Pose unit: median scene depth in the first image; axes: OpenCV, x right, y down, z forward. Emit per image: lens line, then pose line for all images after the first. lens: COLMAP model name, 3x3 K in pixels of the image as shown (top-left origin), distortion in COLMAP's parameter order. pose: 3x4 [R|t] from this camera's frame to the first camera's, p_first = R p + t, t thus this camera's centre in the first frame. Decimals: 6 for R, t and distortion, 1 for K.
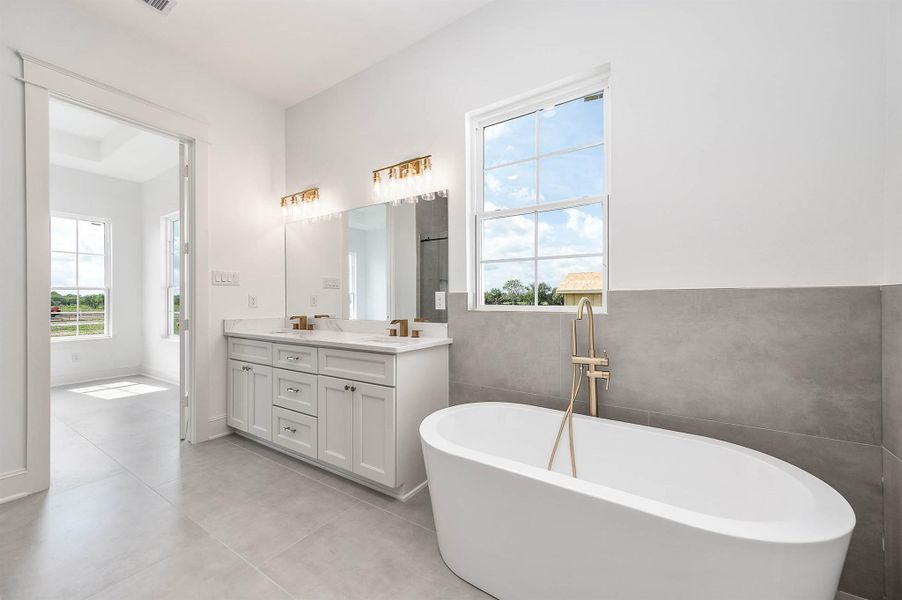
lens RADIAL K [[360.9, 0, 450.4], [0, 360.9, 304.2], [0, 0, 1]] dist [0.001034, 0.000321]
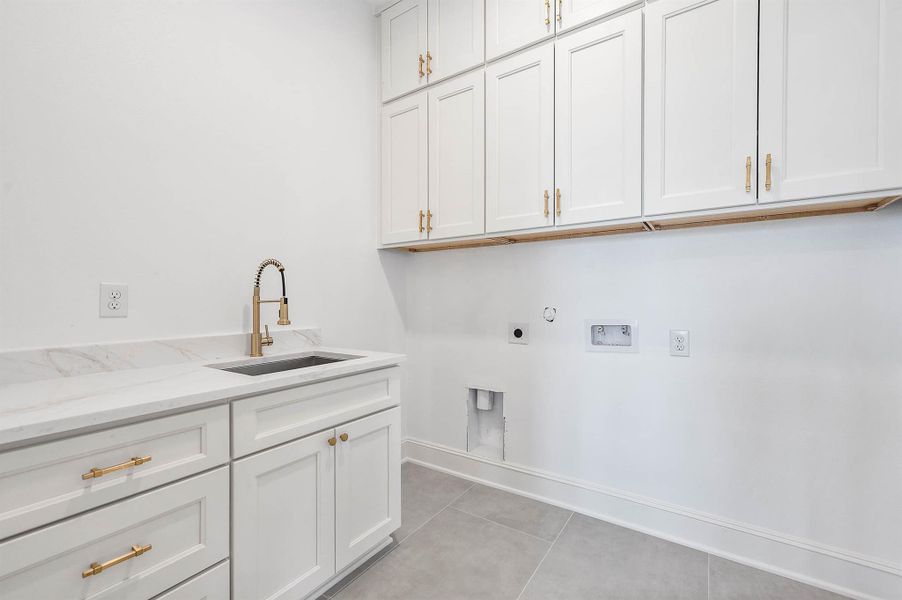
lens RADIAL K [[389.9, 0, 451.0], [0, 389.9, 300.0], [0, 0, 1]] dist [-0.000352, -0.000160]
pose [[0.022113, -0.000415, 0.999755, -0.950946], [0.006431, 0.999979, 0.000273, -0.007841], [-0.999735, 0.006423, 0.022115, 0.787816]]
